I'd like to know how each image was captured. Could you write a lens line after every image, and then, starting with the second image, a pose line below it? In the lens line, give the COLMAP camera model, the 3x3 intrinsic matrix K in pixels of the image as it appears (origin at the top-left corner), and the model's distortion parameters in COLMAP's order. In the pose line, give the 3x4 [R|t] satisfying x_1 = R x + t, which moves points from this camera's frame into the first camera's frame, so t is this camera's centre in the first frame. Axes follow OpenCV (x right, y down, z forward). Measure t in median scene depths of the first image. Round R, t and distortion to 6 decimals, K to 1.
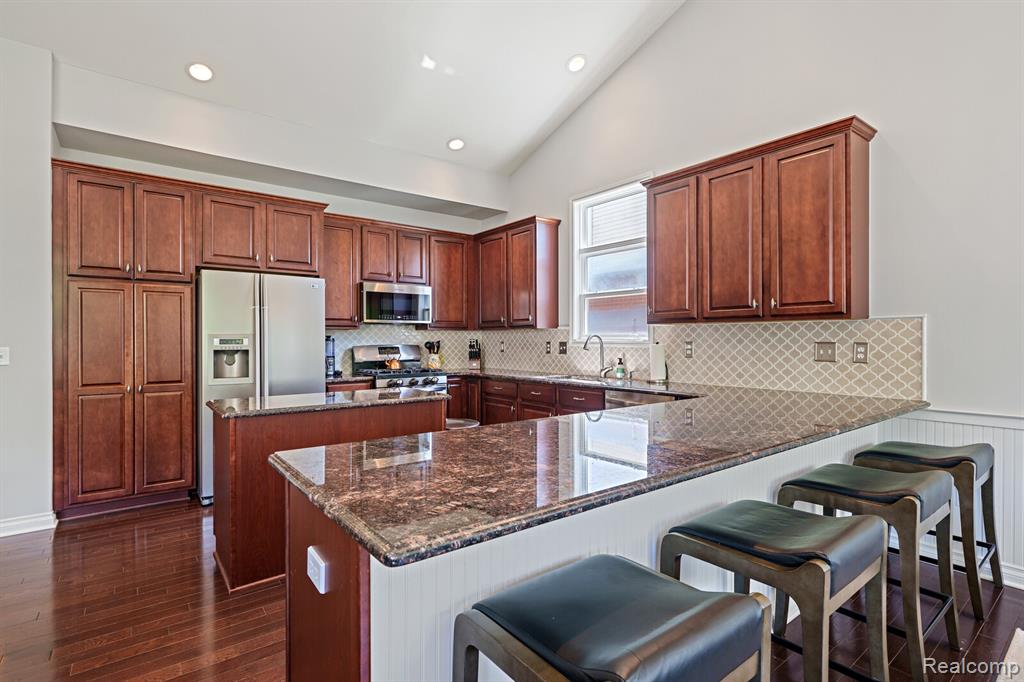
lens RADIAL K [[498.4, 0, 511.4], [0, 498.4, 340.7], [0, 0, 1]] dist [0.004272, 0.000483]
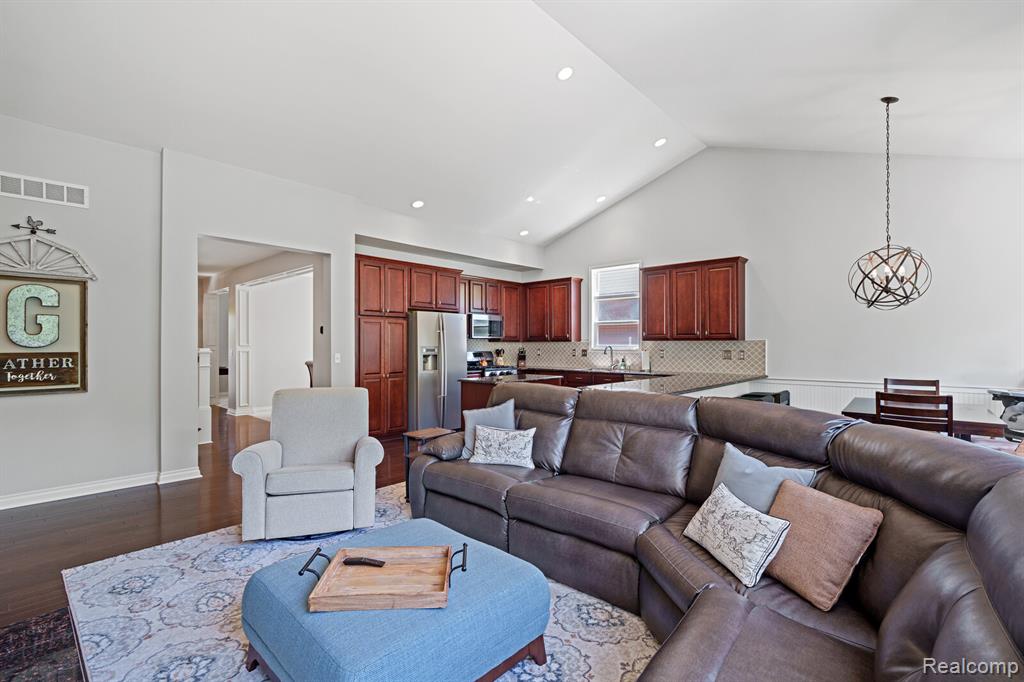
lens RADIAL K [[466.0, 0, 514.8], [0, 466.0, 342.1], [0, 0, 1]] dist [-0.002824, 0.000697]
pose [[0.984238, 0.001547, 0.176842, -0.555513], [-0.000484, 0.999982, -0.006051, -0.017708], [-0.176849, 0.005870, 0.984221, -0.725499]]
